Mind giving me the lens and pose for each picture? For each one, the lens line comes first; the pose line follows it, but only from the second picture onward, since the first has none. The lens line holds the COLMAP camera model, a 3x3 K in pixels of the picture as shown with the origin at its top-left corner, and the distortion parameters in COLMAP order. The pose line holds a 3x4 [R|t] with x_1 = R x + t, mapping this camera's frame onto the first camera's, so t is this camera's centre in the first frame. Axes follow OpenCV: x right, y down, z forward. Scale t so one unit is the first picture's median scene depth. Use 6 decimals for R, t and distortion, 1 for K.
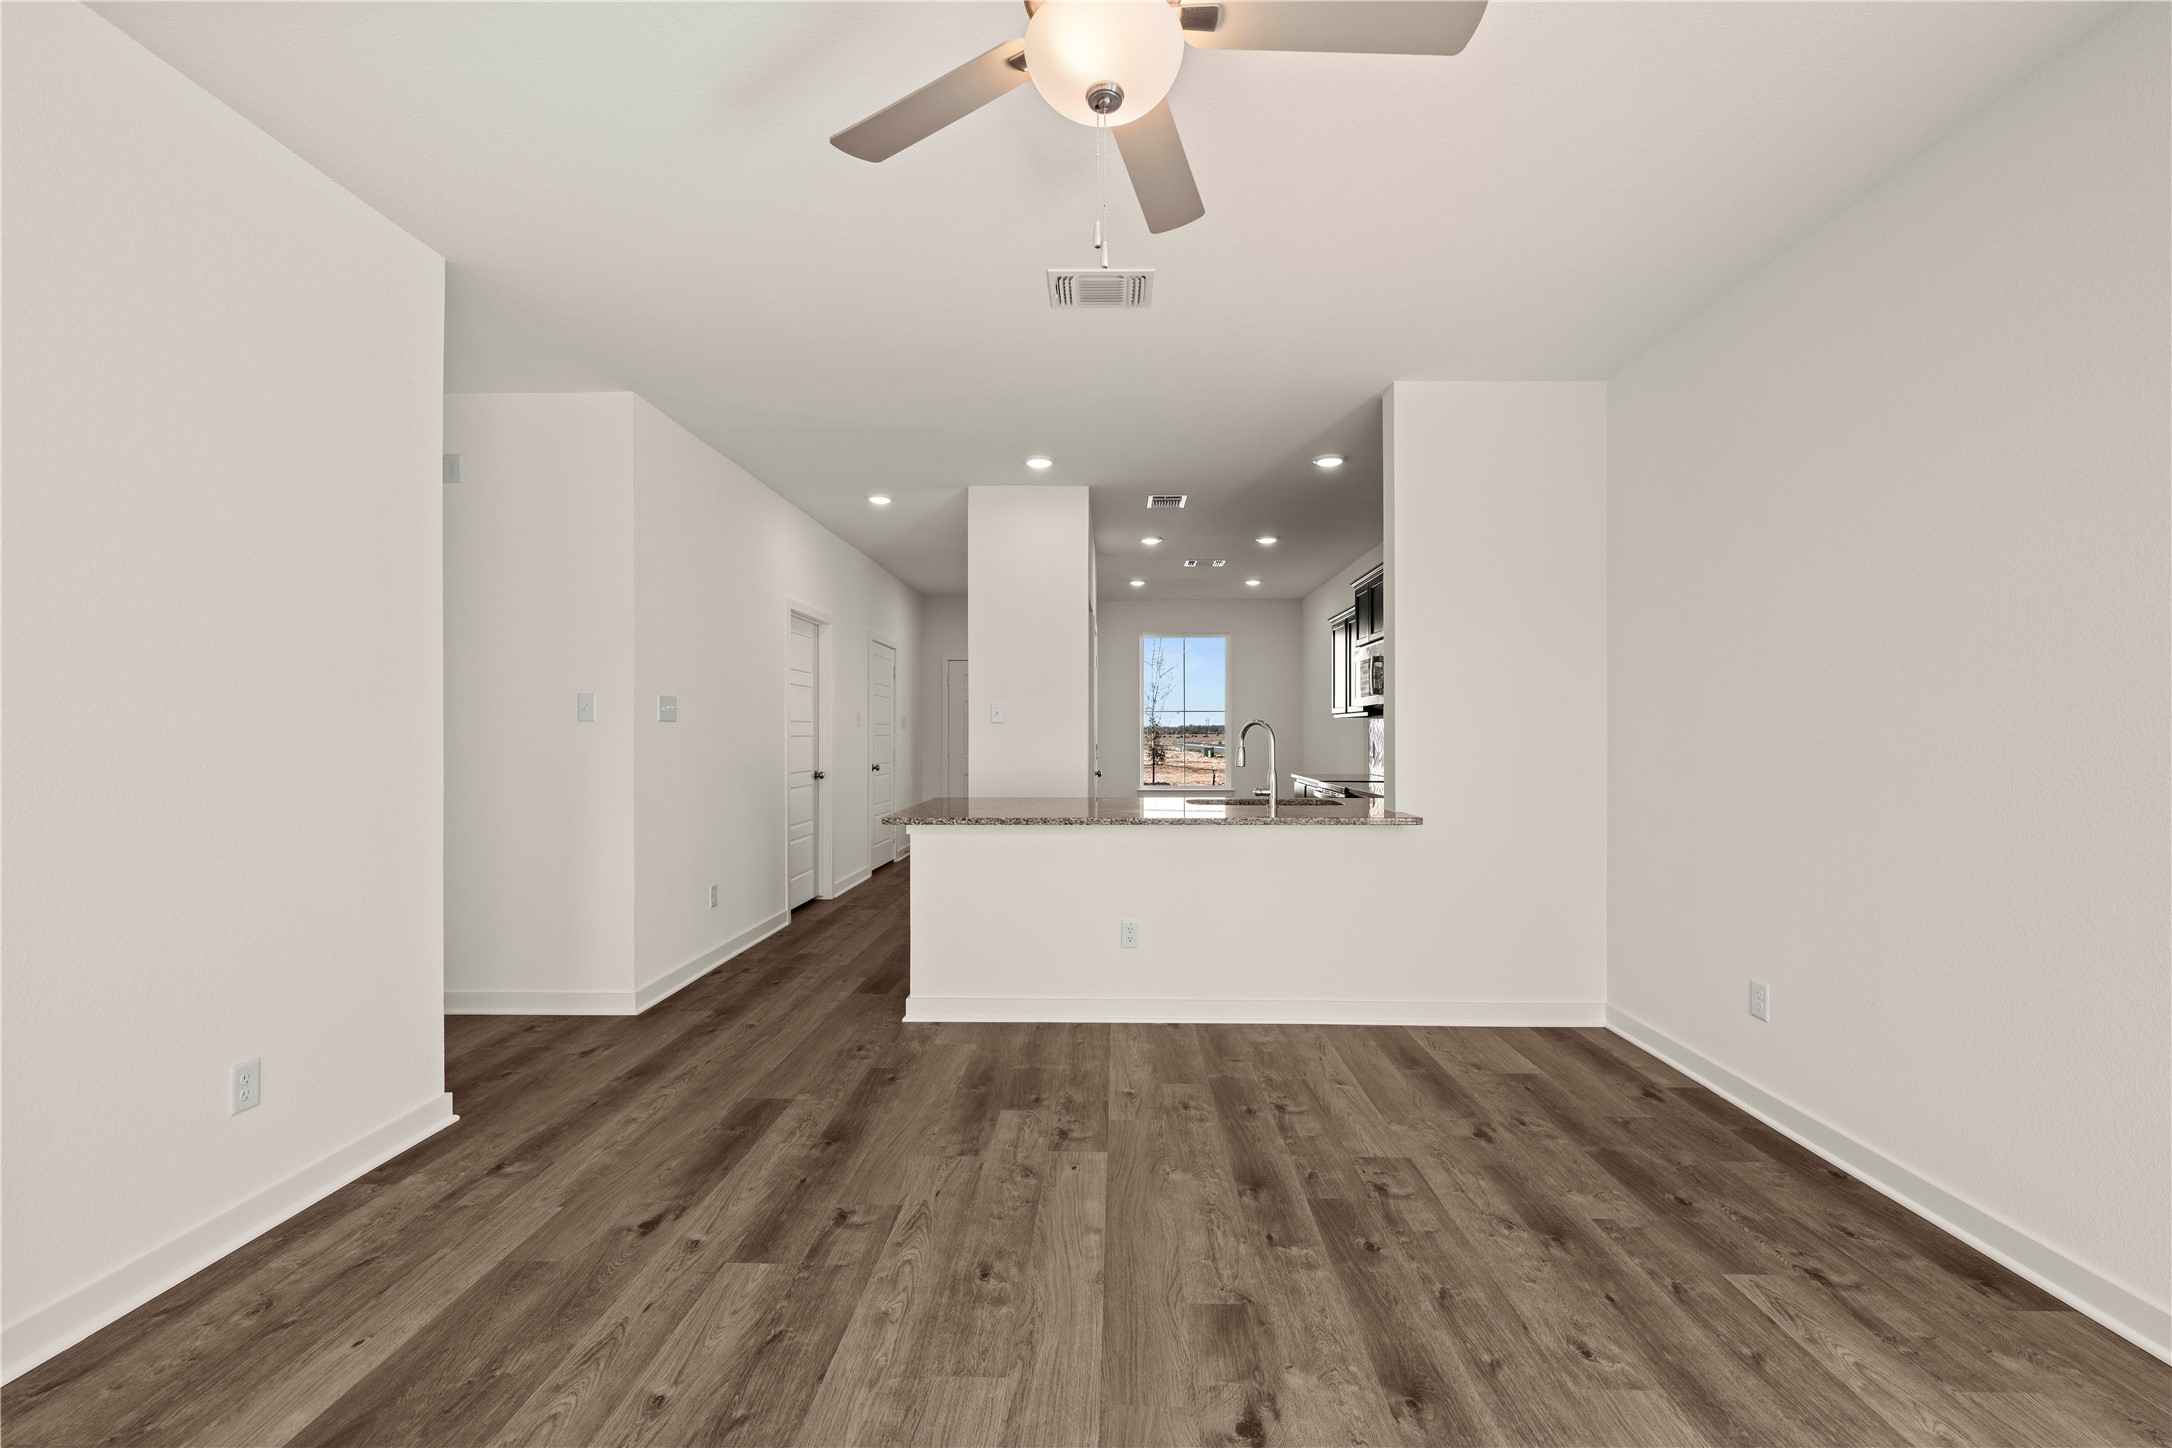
lens RADIAL K [[883.7, 0, 1092.8], [0, 883.7, 742.2], [0, 0, 1]] dist [-0.000336, -0.000105]
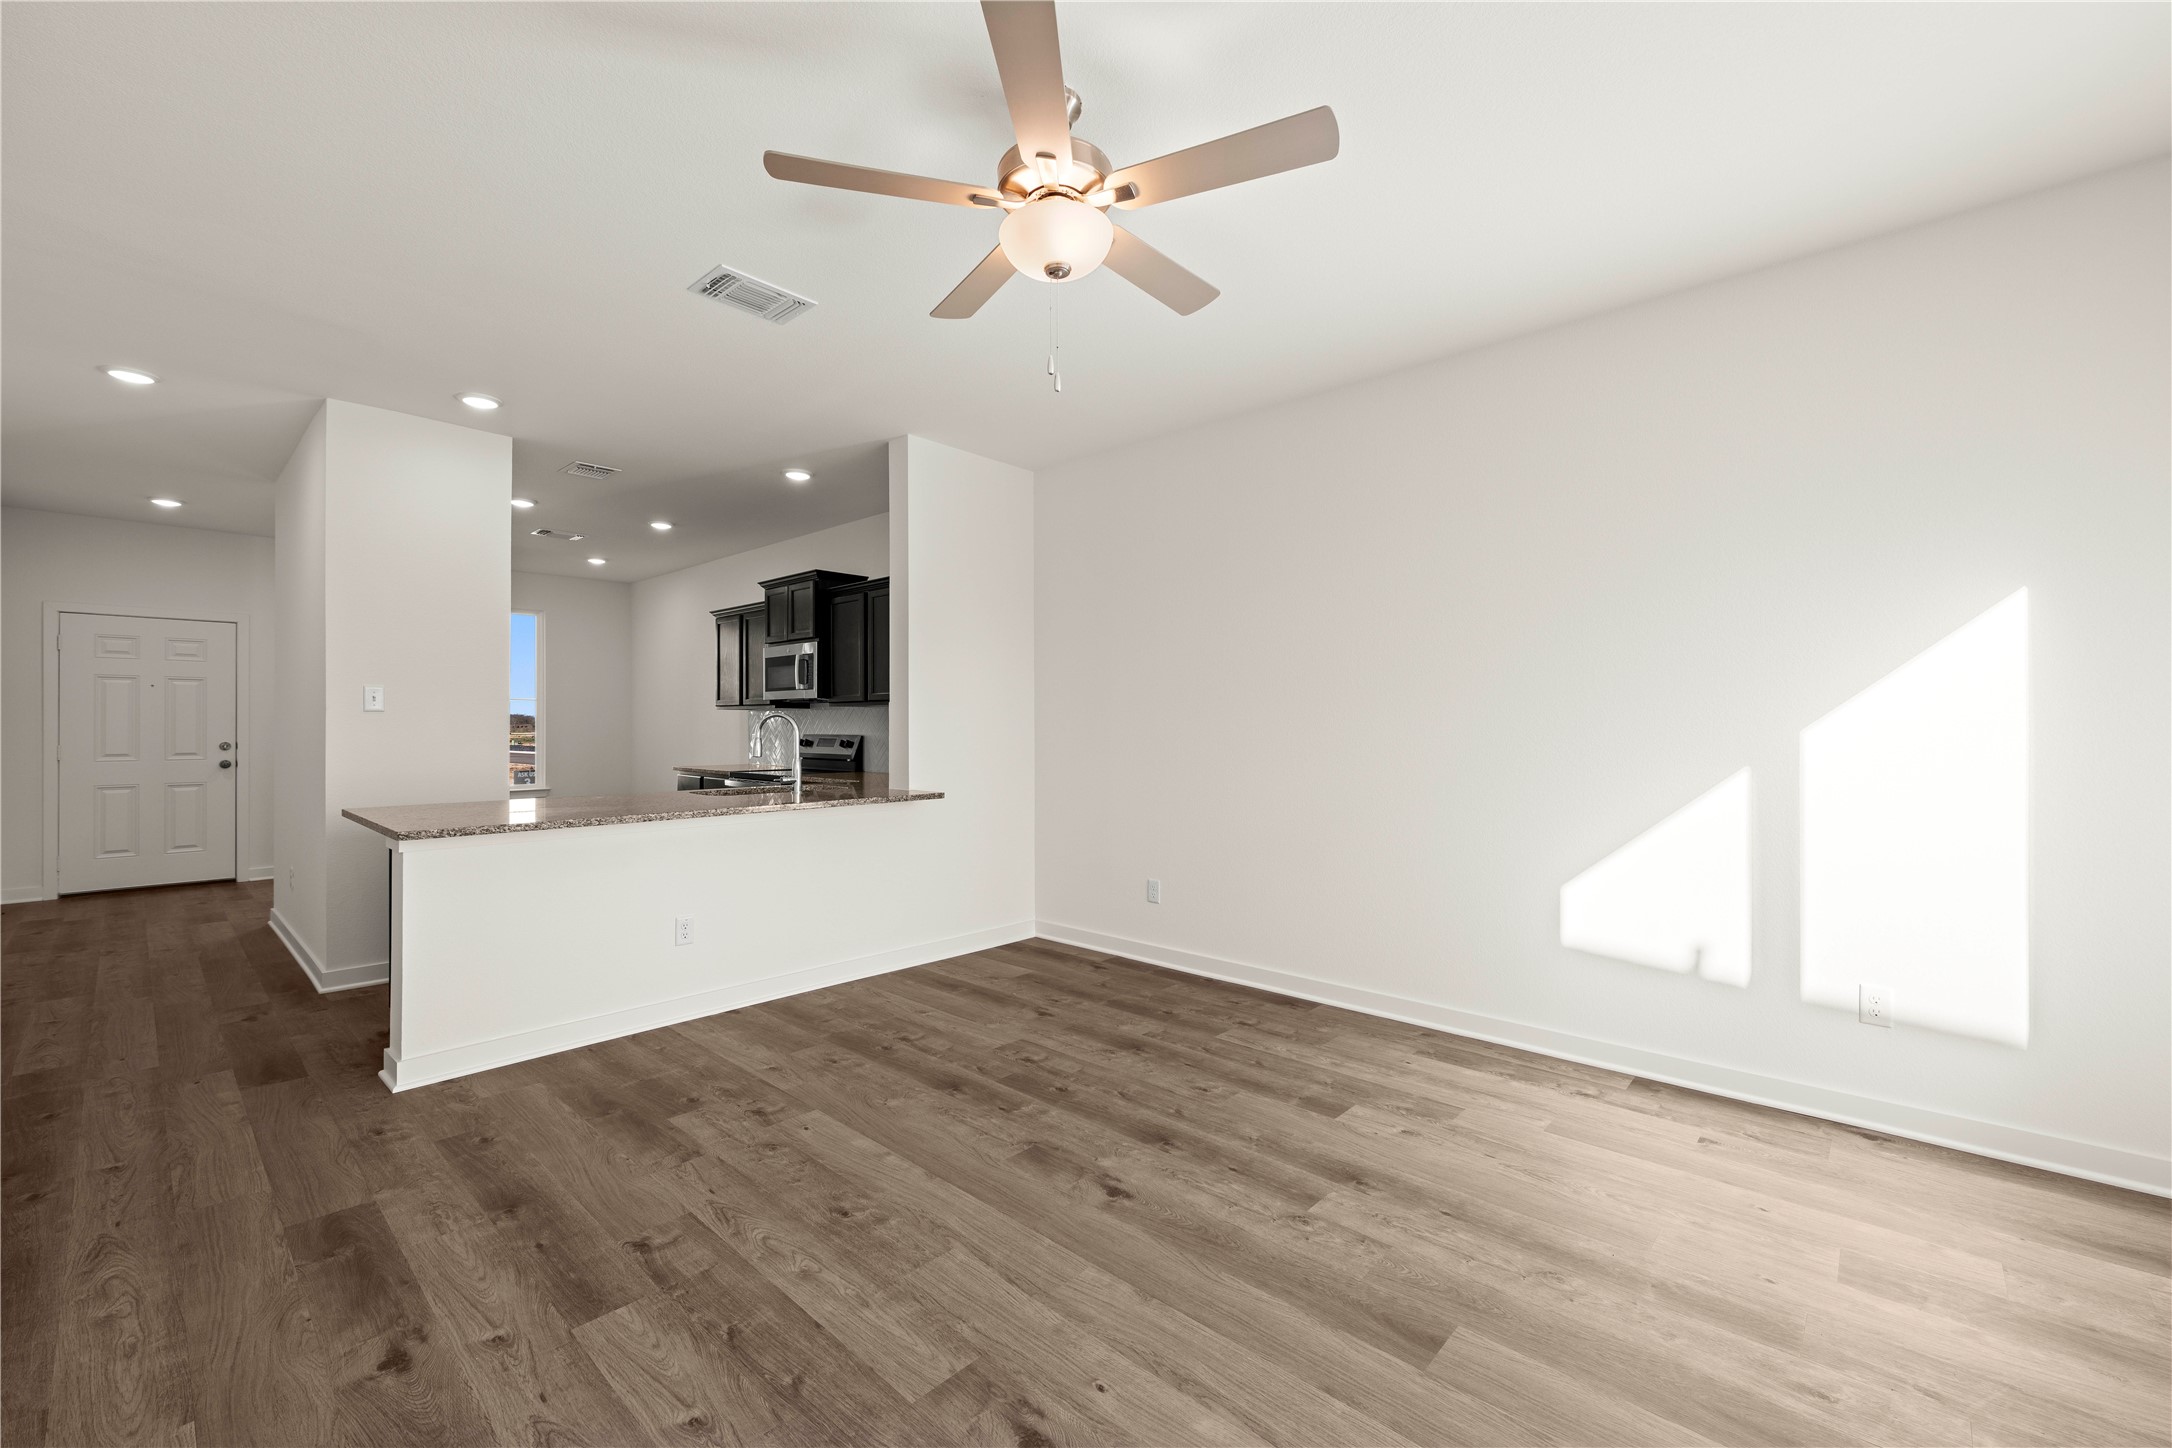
lens RADIAL K [[883.7, 0, 1093.0], [0, 883.7, 724.1], [0, 0, 1]] dist [-0.000336, -0.000105]
pose [[0.657186, 0.002424, 0.753725, -0.648061], [0.006173, 0.999944, -0.008599, 0.001614], [-0.753703, 0.010304, 0.657134, 0.028587]]
